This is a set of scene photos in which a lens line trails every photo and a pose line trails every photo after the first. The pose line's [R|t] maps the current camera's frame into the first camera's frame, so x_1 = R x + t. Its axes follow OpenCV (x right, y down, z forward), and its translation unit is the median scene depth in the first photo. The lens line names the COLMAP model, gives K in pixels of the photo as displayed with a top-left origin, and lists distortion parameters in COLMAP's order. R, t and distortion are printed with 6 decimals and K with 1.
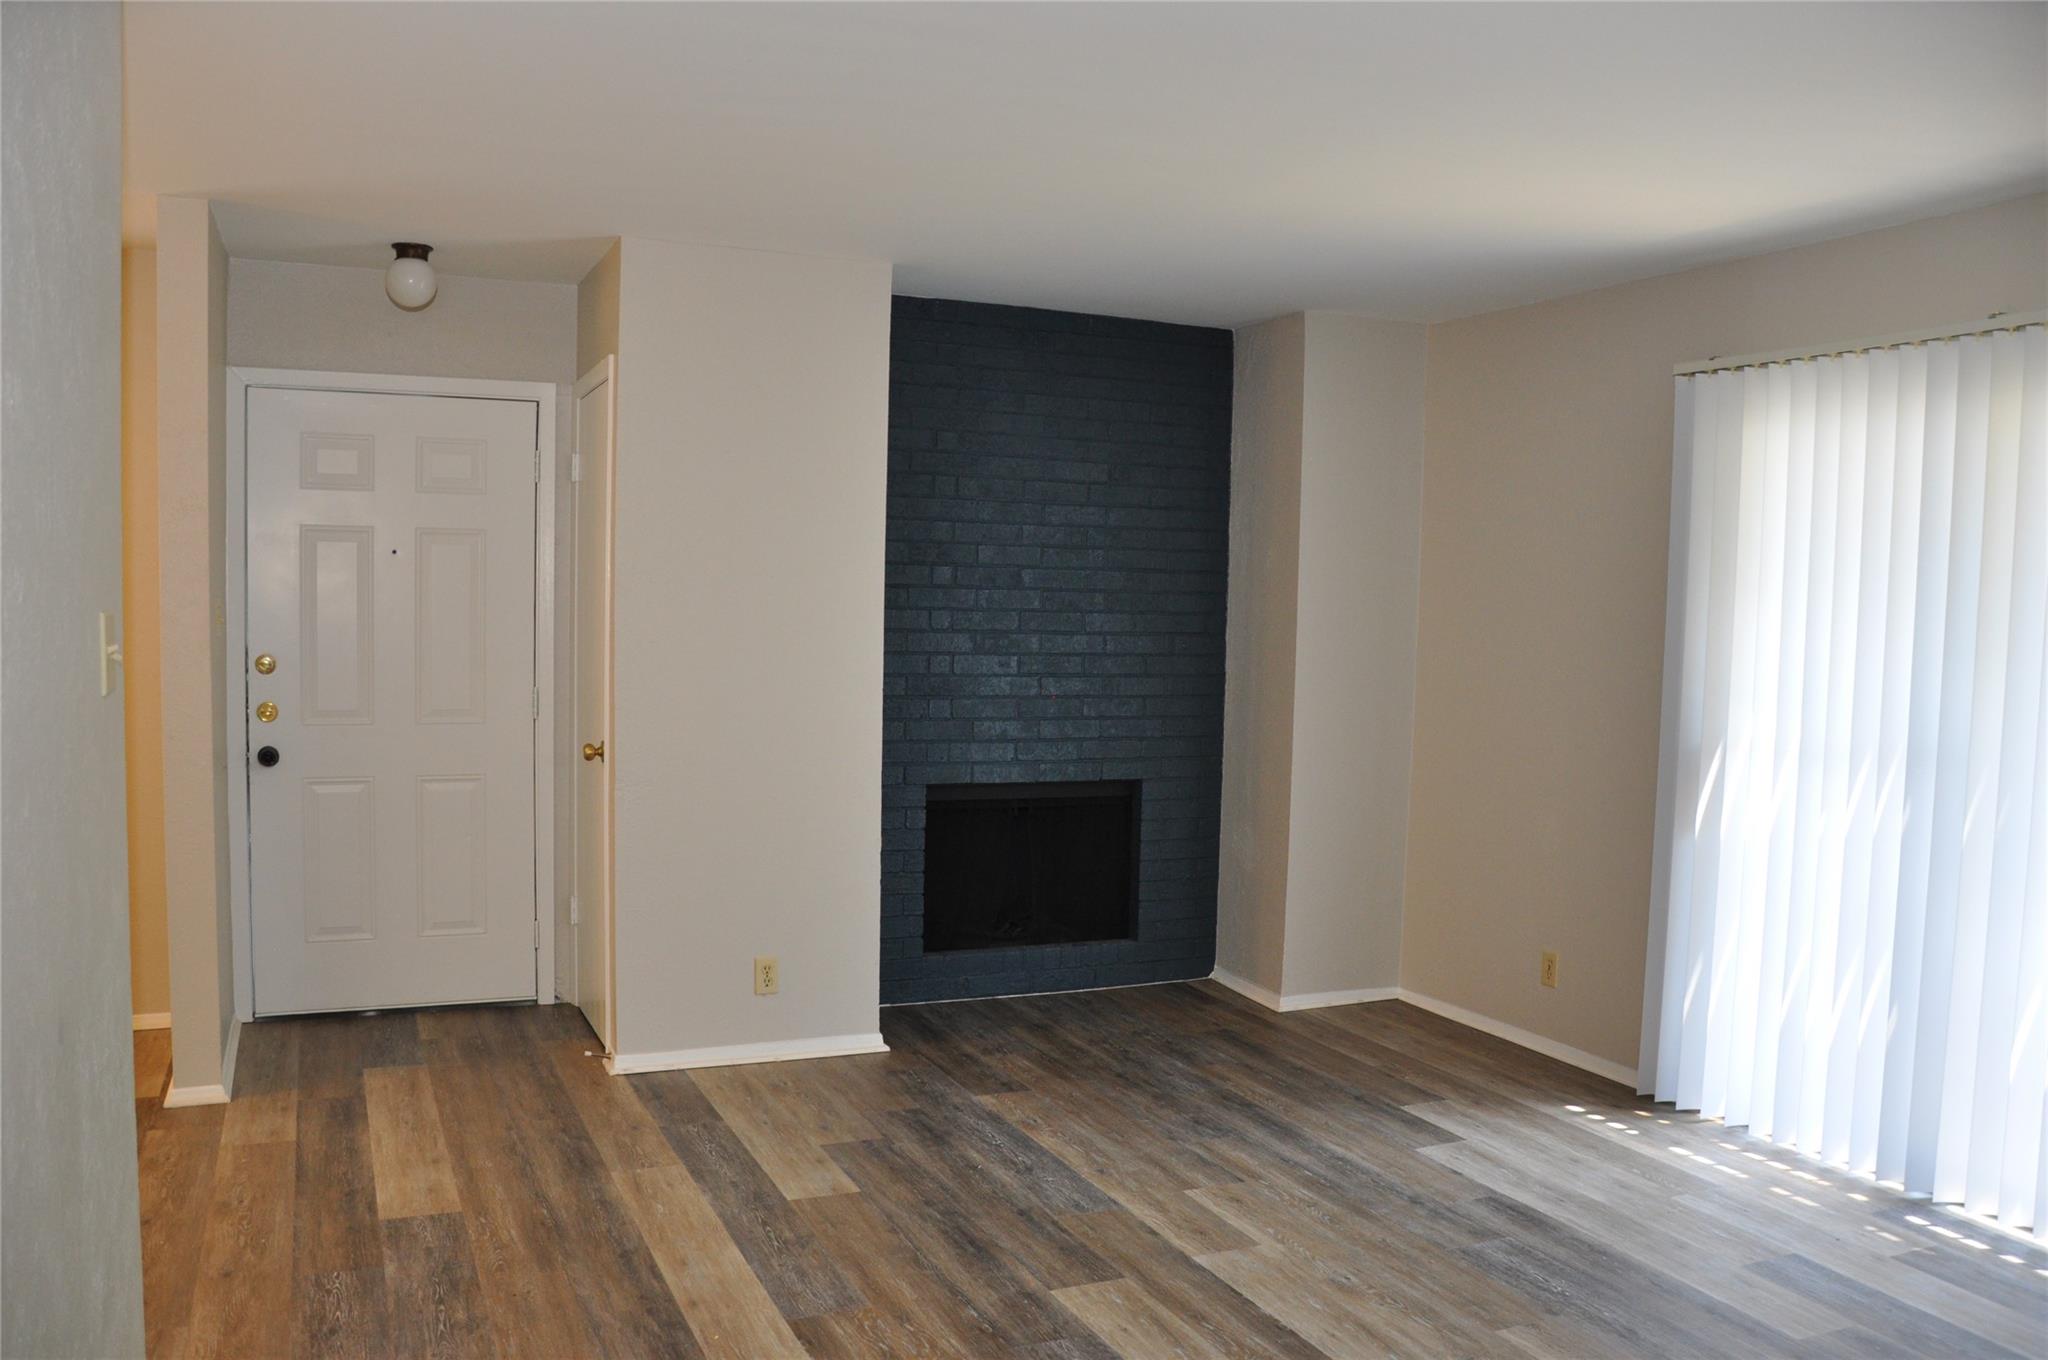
lens RADIAL K [[1604.5, 0, 1013.6], [0, 1604.5, 718.2], [0, 0, 1]] dist [-0.179092, 0.155651]
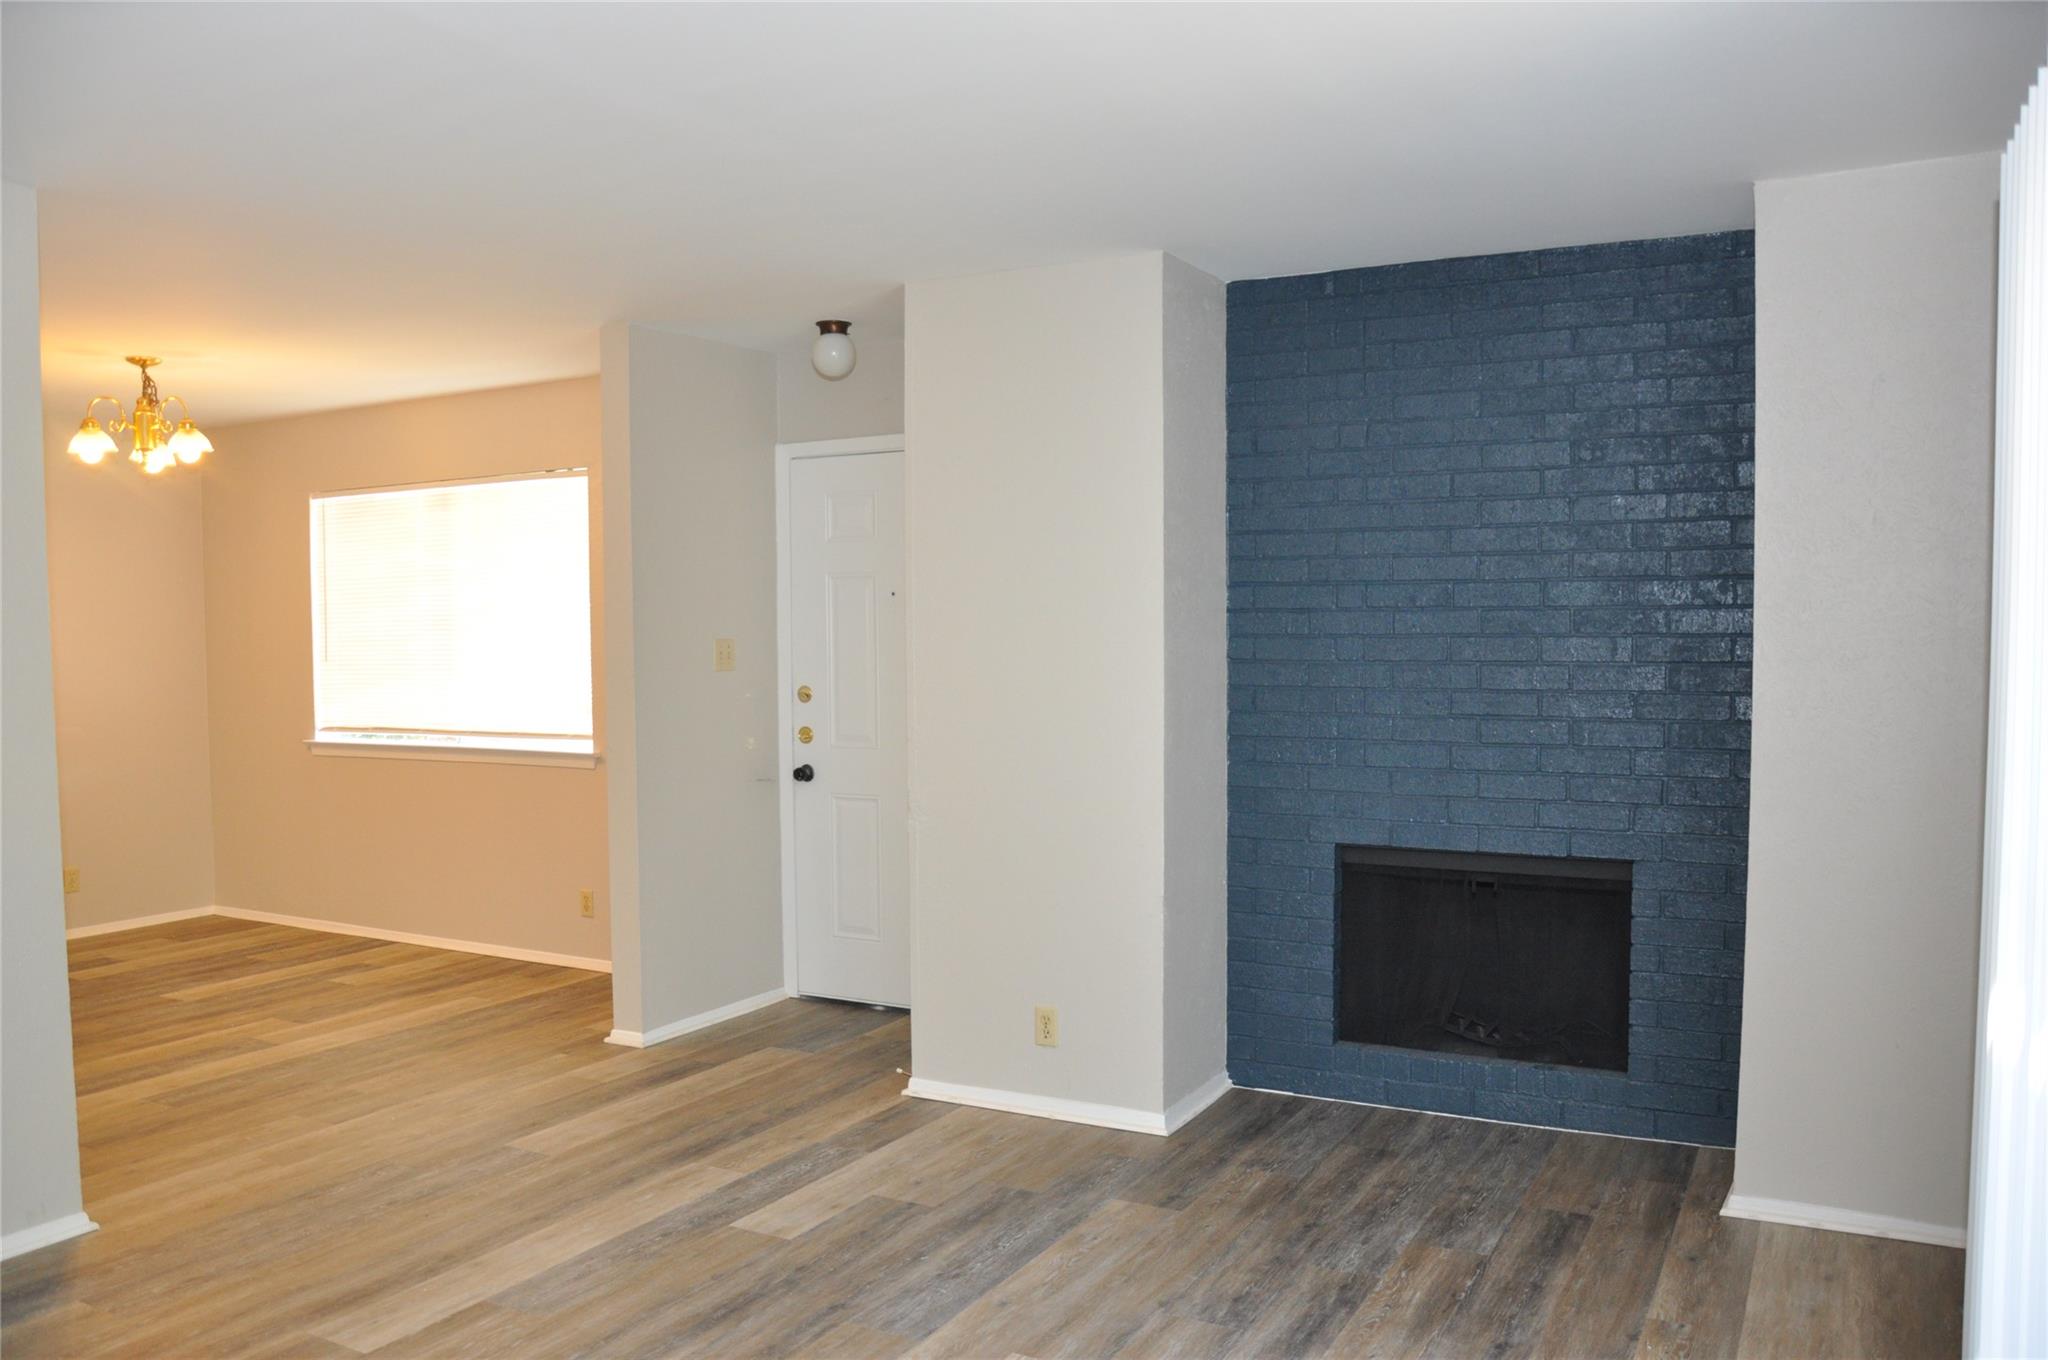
lens RADIAL K [[1604.5, 0, 1013.6], [0, 1604.5, 718.2], [0, 0, 1]] dist [-0.179092, 0.155651]
pose [[0.604567, 0.016948, -0.796374, 0.605376], [-0.037769, 0.999259, -0.007407, -0.014138], [0.795659, 0.034556, 0.604759, 0.418268]]
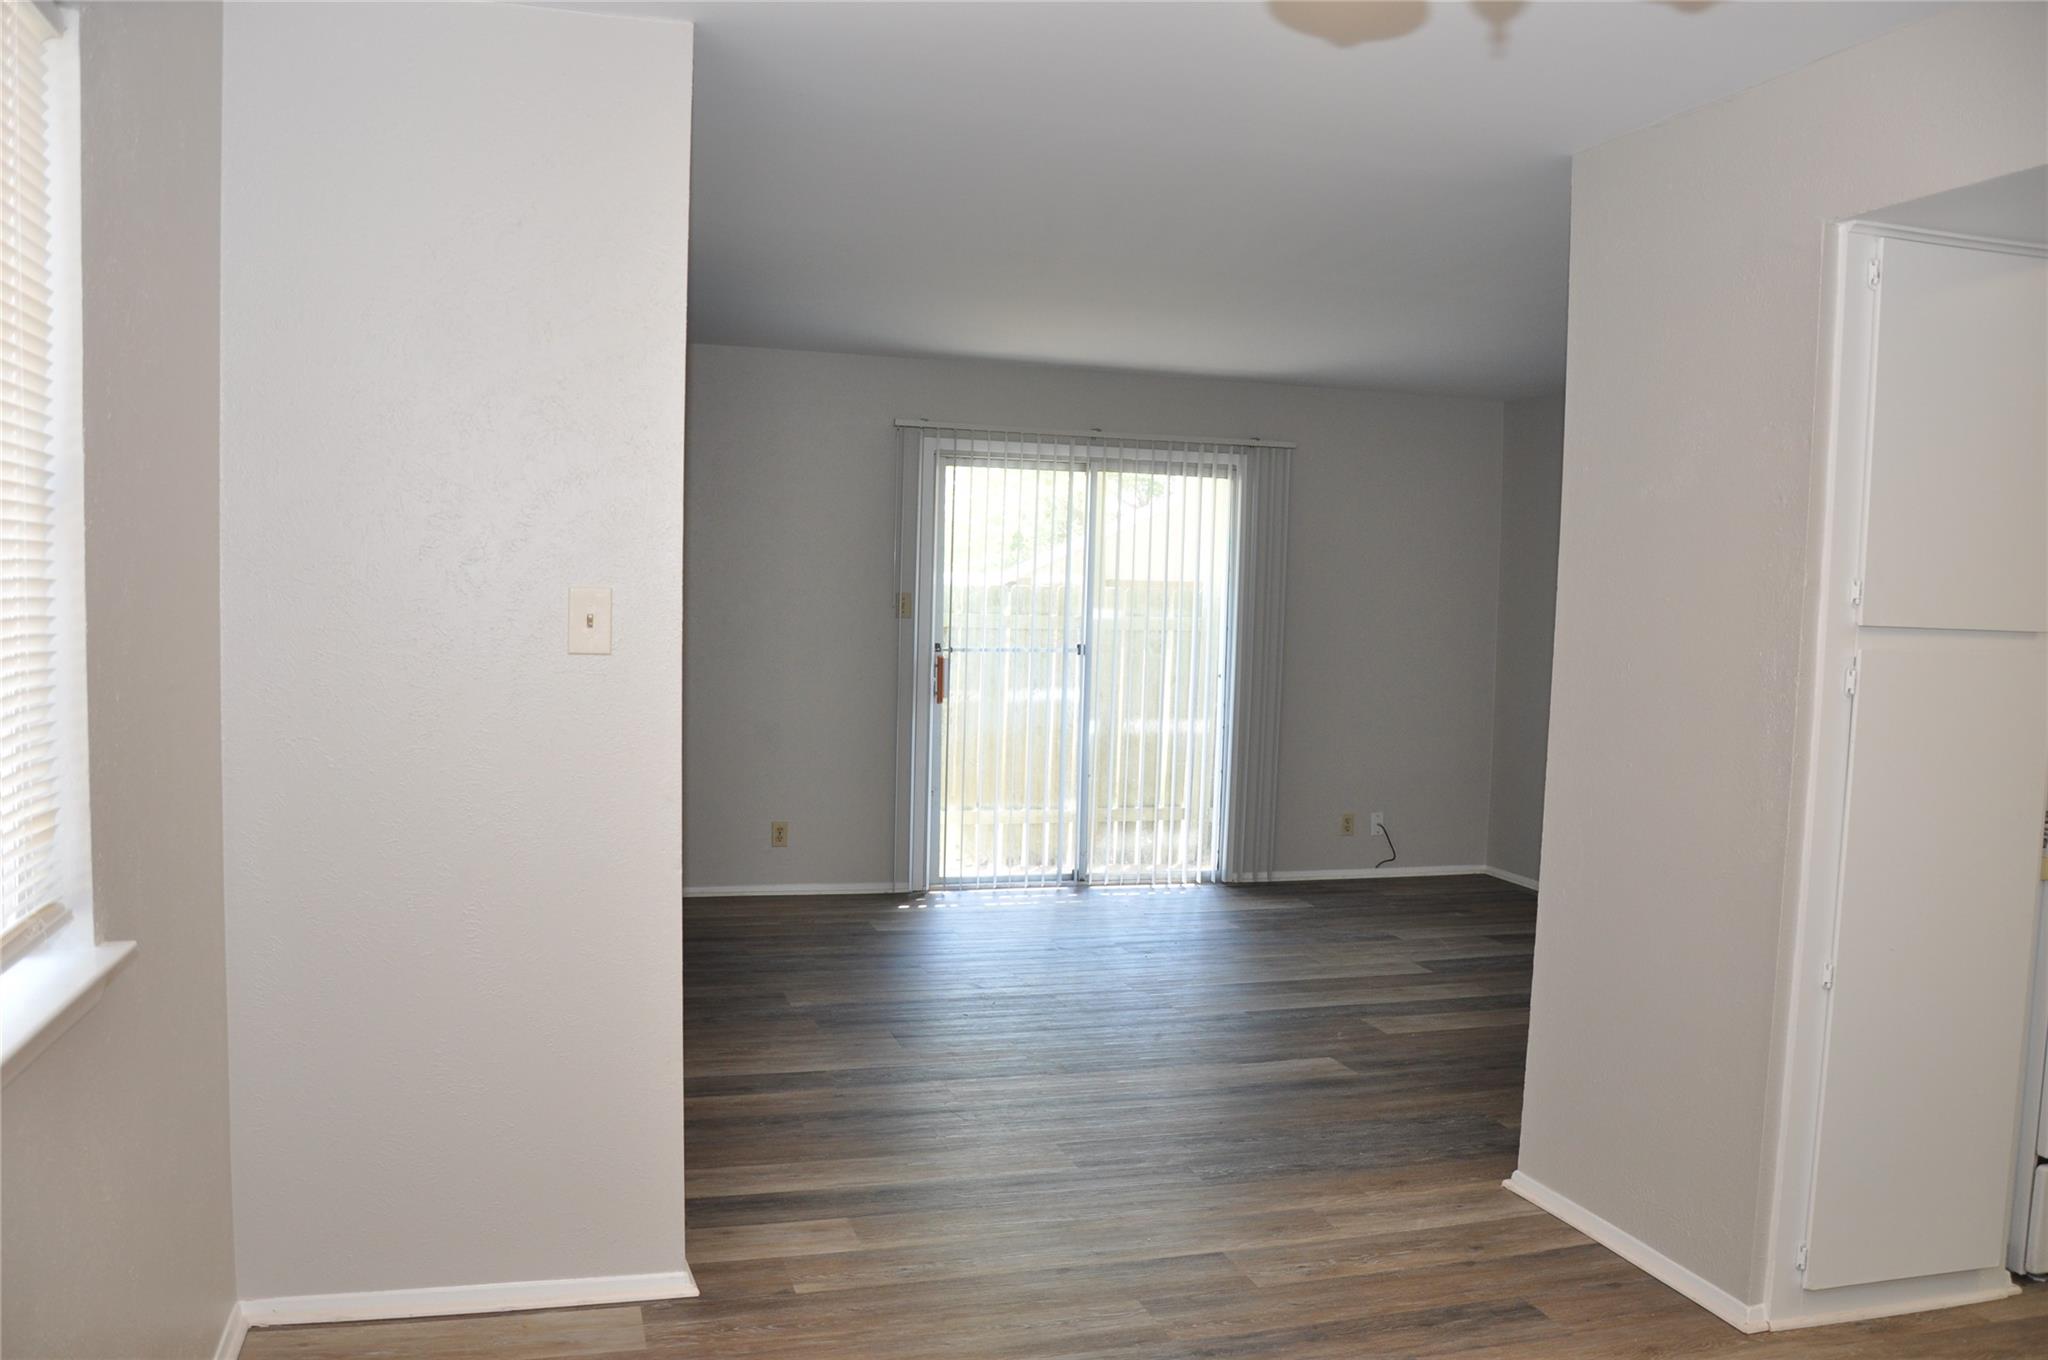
lens RADIAL K [[1604.5, 0, 1013.6], [0, 1604.5, 718.2], [0, 0, 1]] dist [-0.179092, 0.155651]
pose [[0.130325, -0.101971, 0.986214, -1.097399], [0.050204, 0.994100, 0.096152, -0.071575], [-0.990199, 0.036981, 0.134676, 0.658642]]
